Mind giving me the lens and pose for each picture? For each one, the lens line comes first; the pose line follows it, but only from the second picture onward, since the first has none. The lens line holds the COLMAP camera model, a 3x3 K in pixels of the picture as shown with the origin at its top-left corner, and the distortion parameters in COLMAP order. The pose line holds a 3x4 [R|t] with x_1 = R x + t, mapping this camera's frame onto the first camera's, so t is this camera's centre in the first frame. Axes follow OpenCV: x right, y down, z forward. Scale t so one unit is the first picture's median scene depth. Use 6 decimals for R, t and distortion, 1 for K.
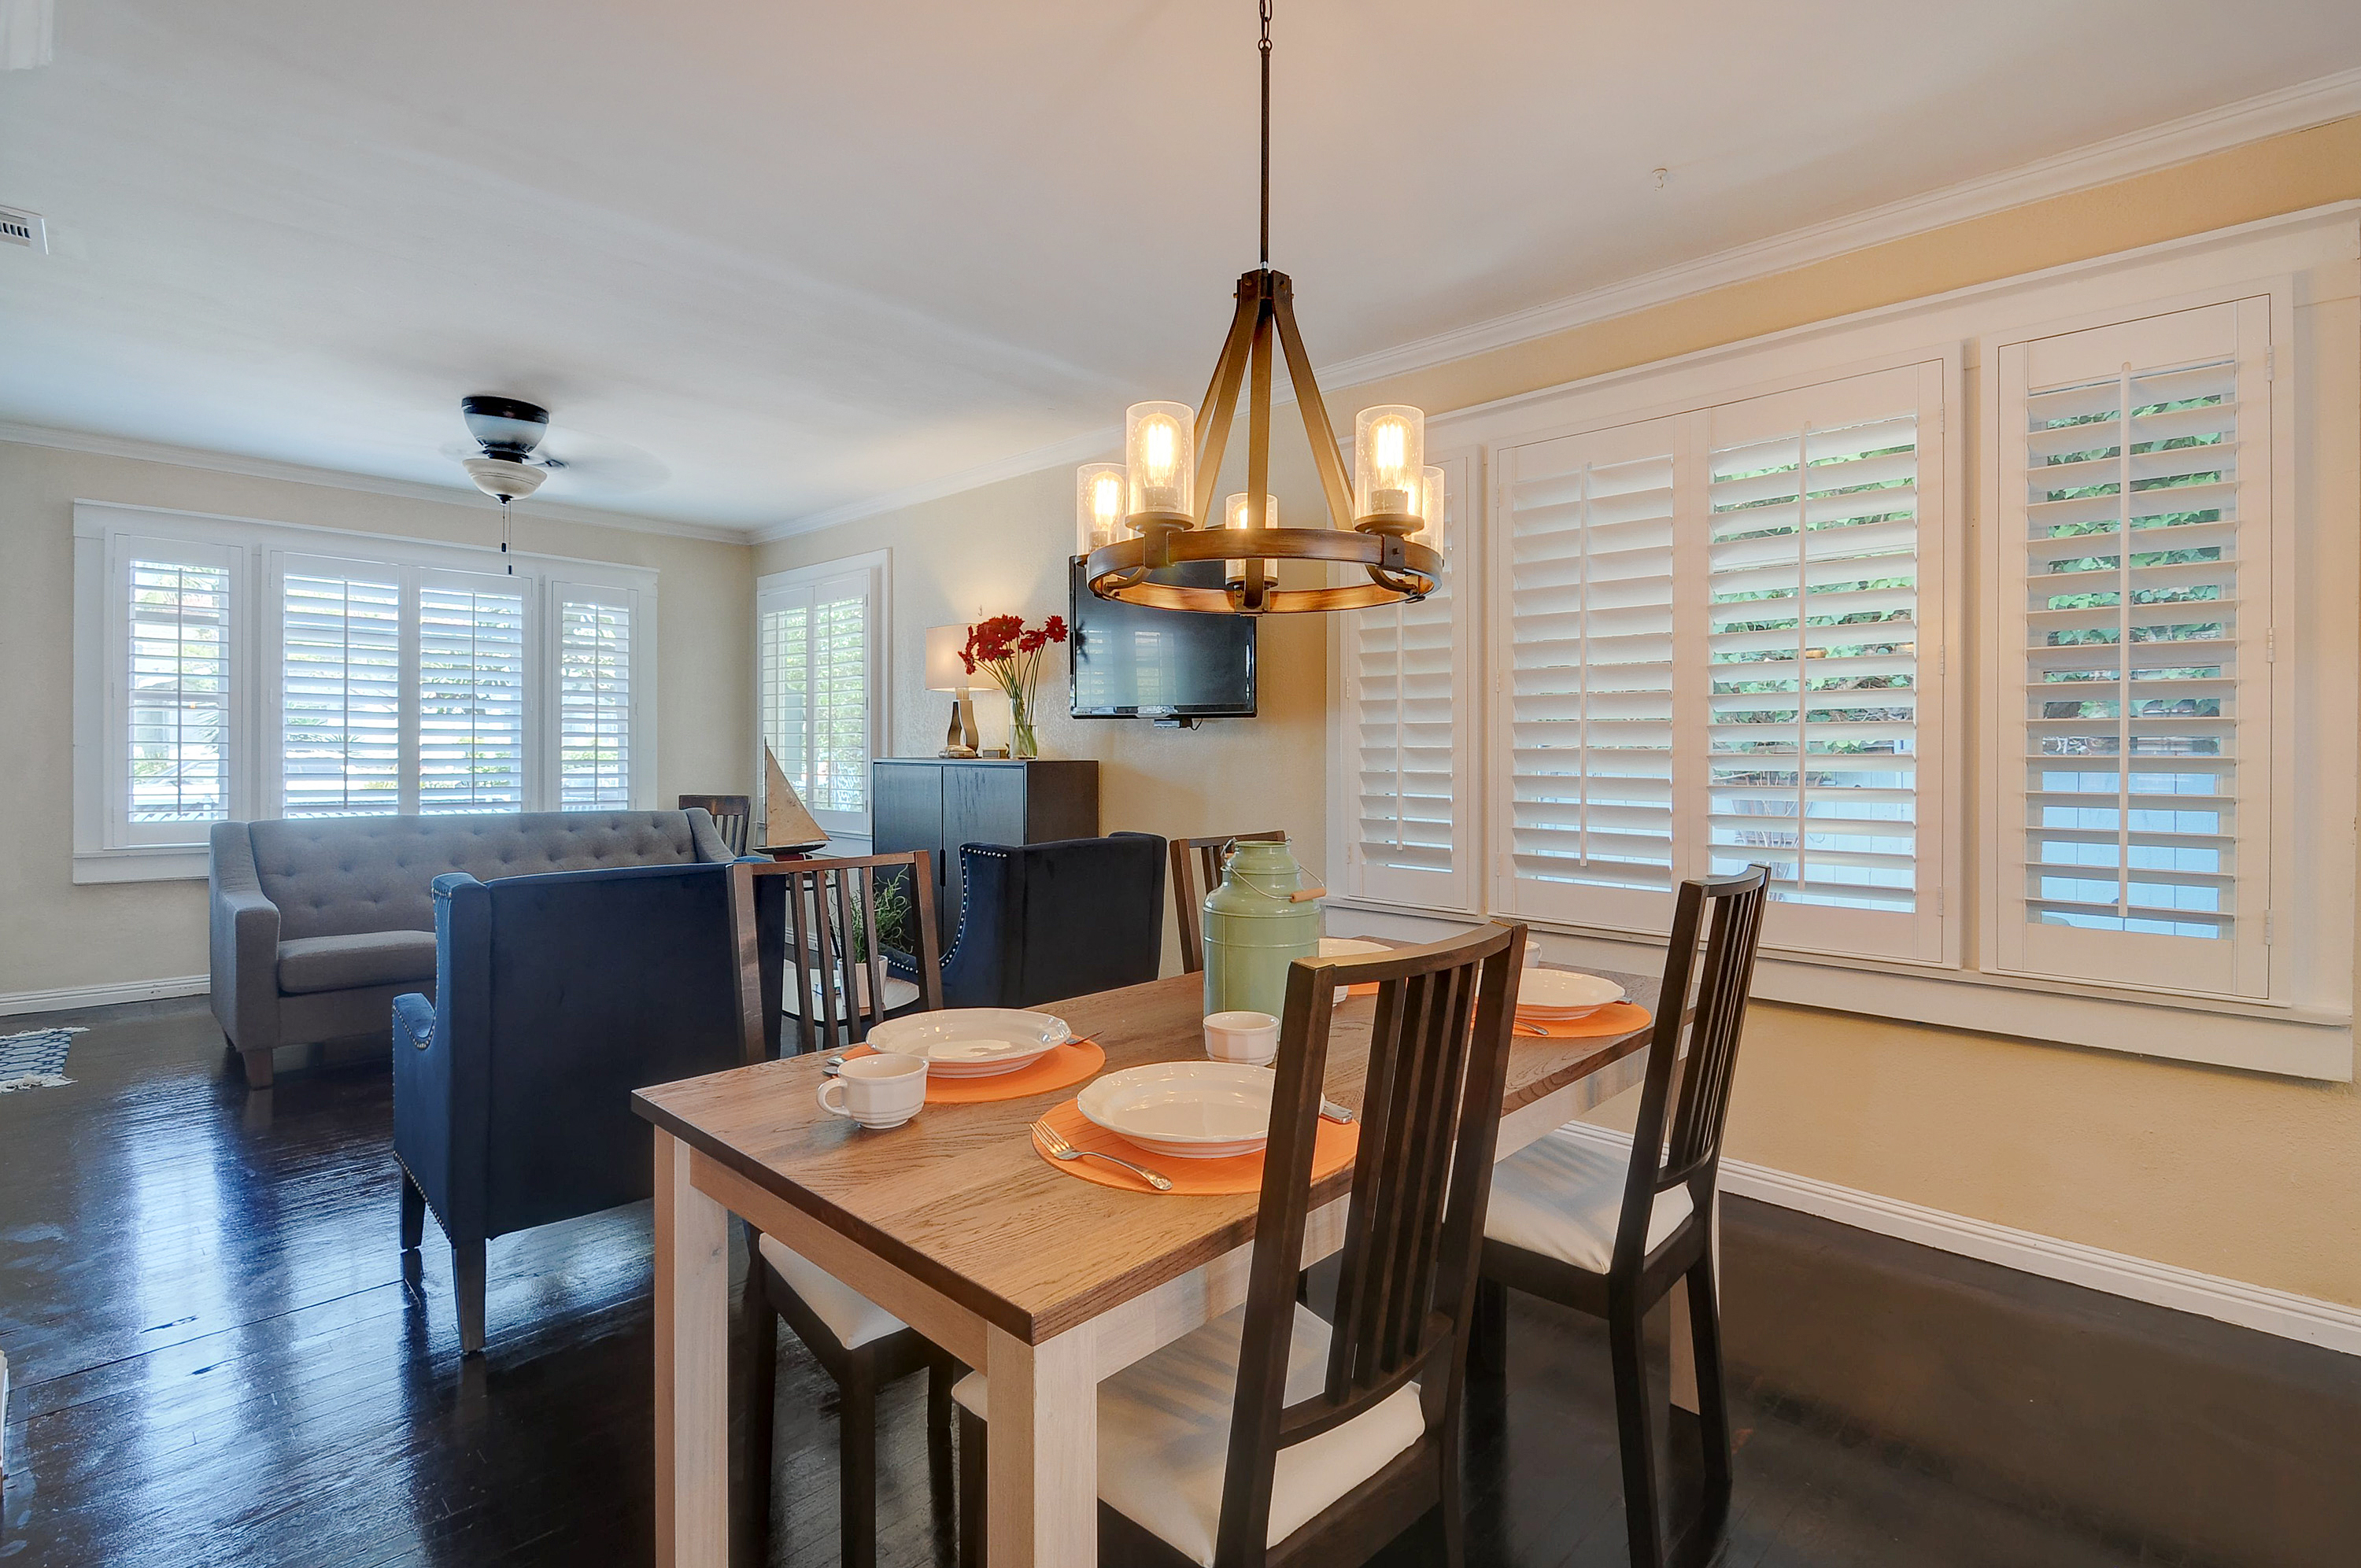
lens RADIAL K [[1107.4, 0, 1184.7], [0, 1107.4, 759.6], [0, 0, 1]] dist [0.021857, -0.024748]
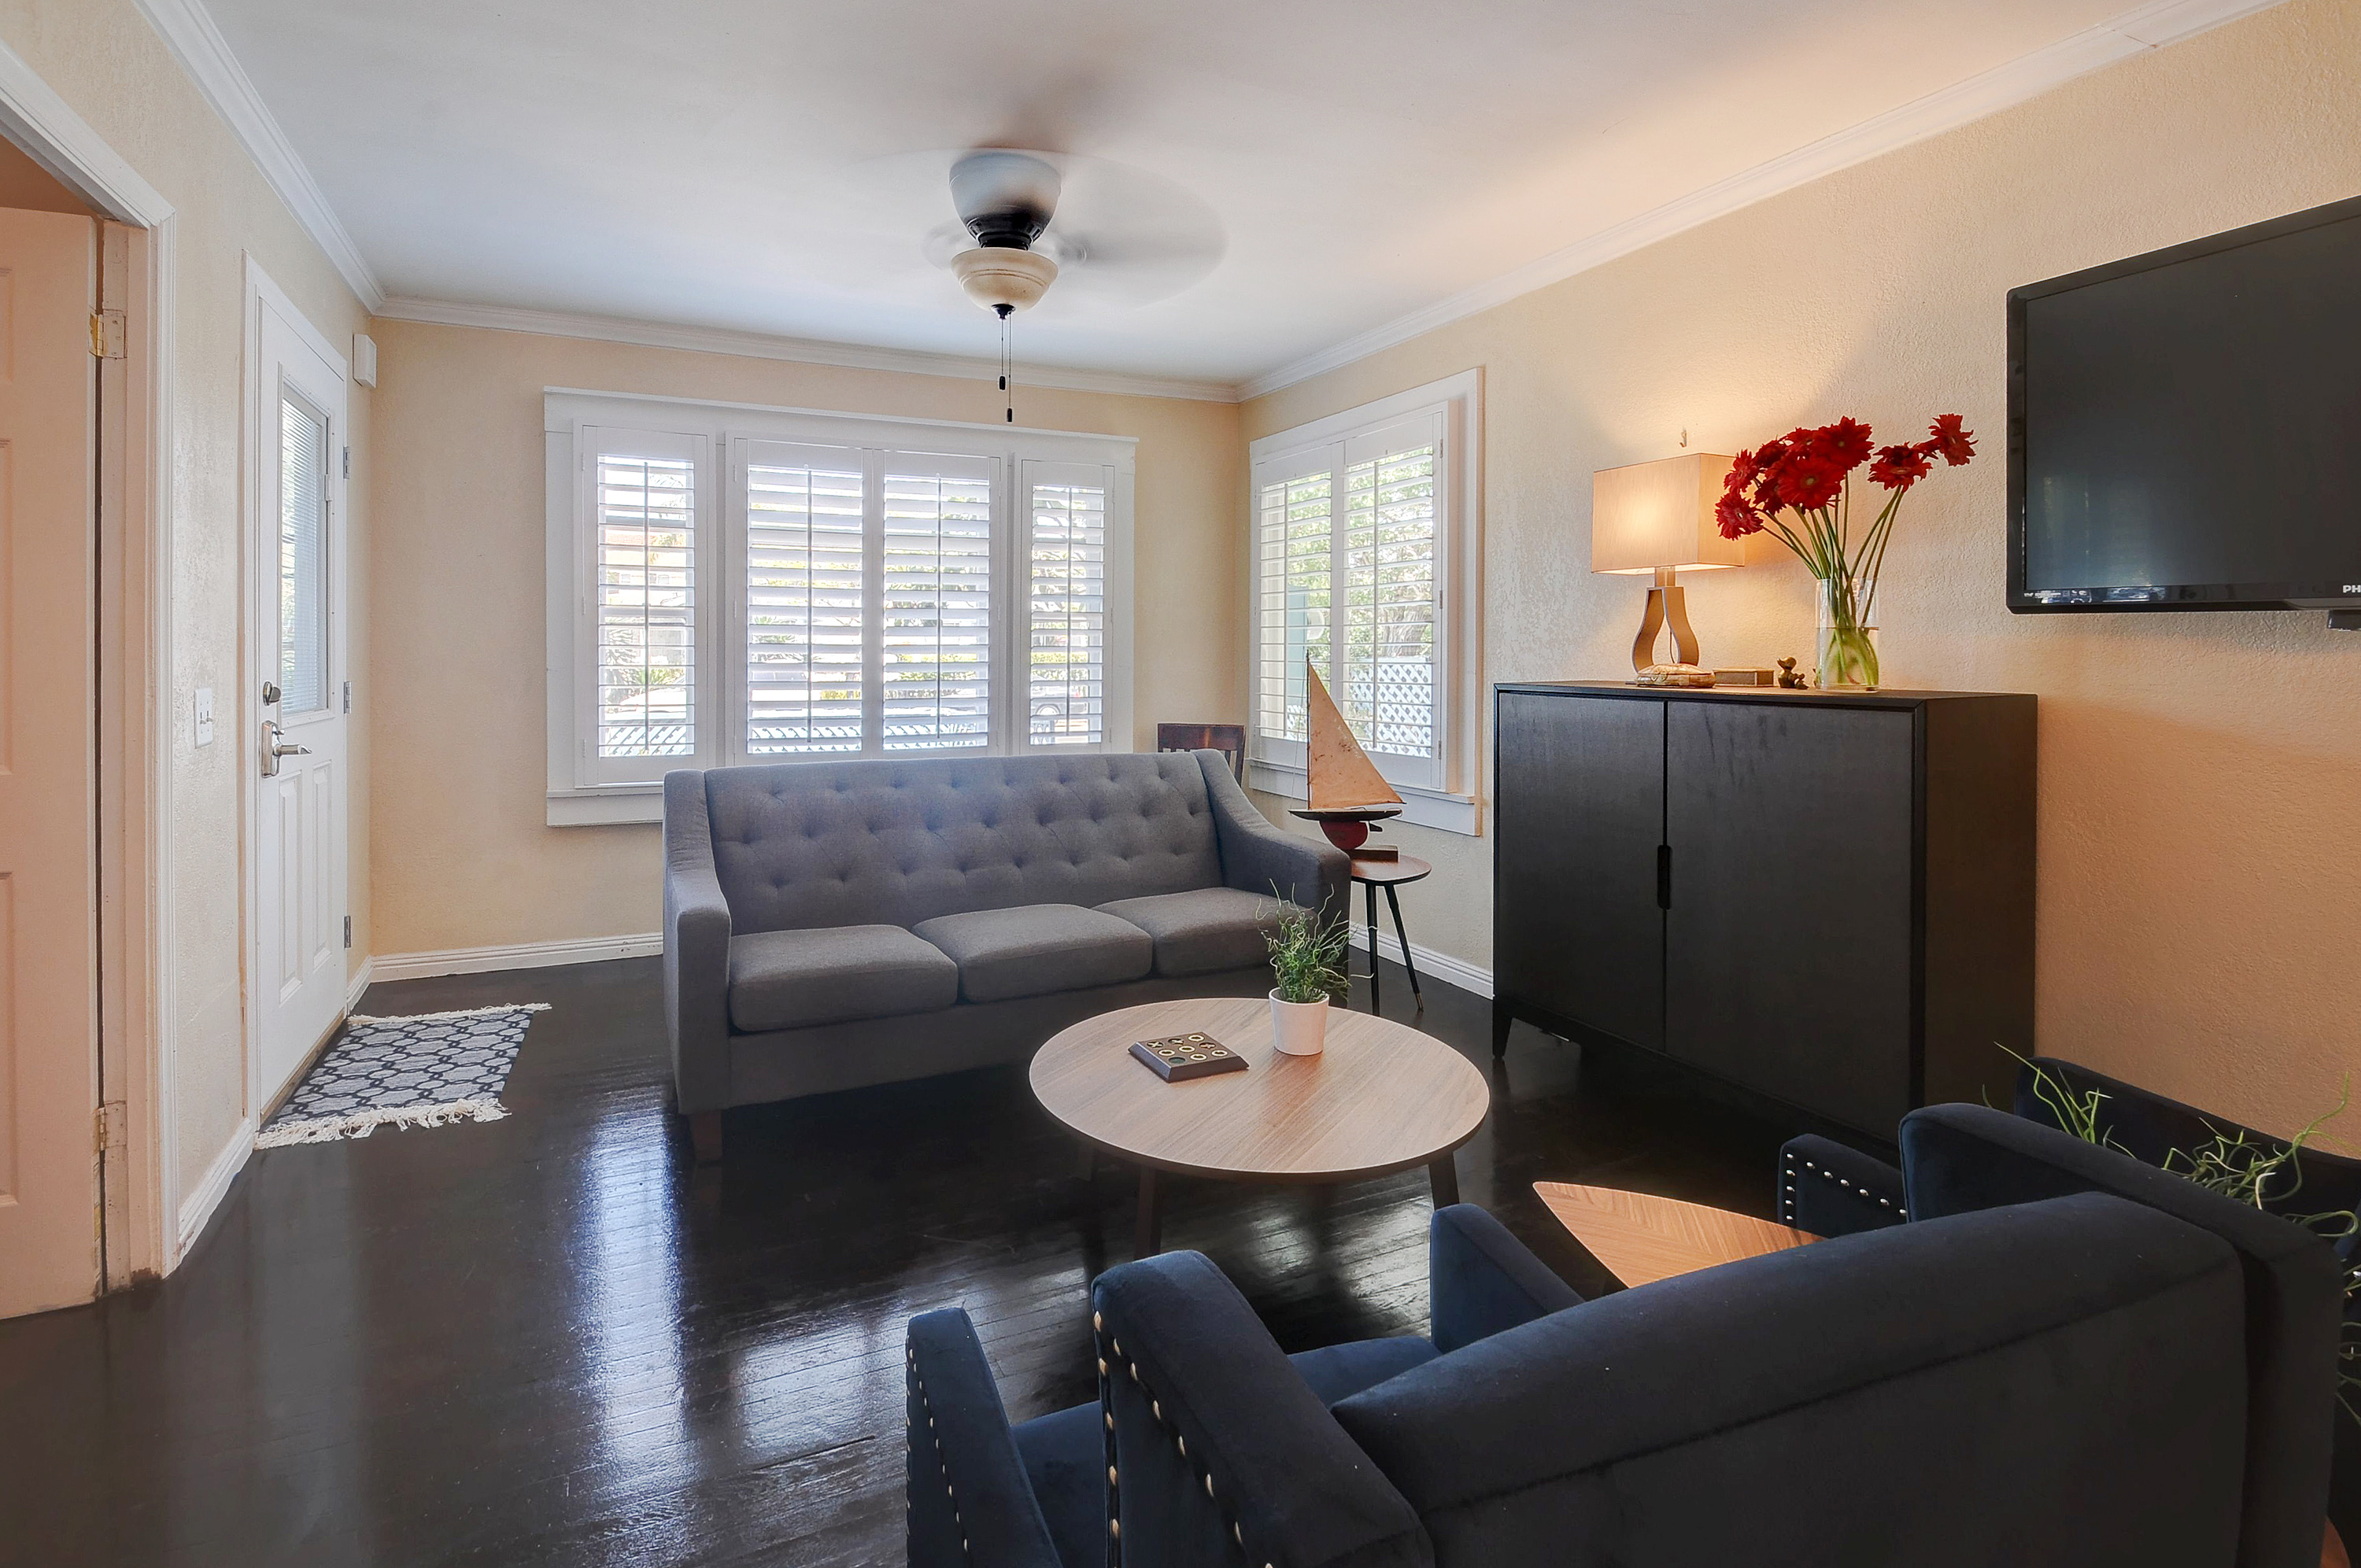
lens RADIAL K [[1145.1, 0, 1135.1], [0, 1145.1, 630.9], [0, 0, 1]] dist [-0.000186, -0.000108]
pose [[0.932512, -0.017944, -0.360692, -0.221532], [0.008365, 0.999570, -0.028100, -0.013704], [0.361041, 0.023186, 0.932262, 0.293686]]
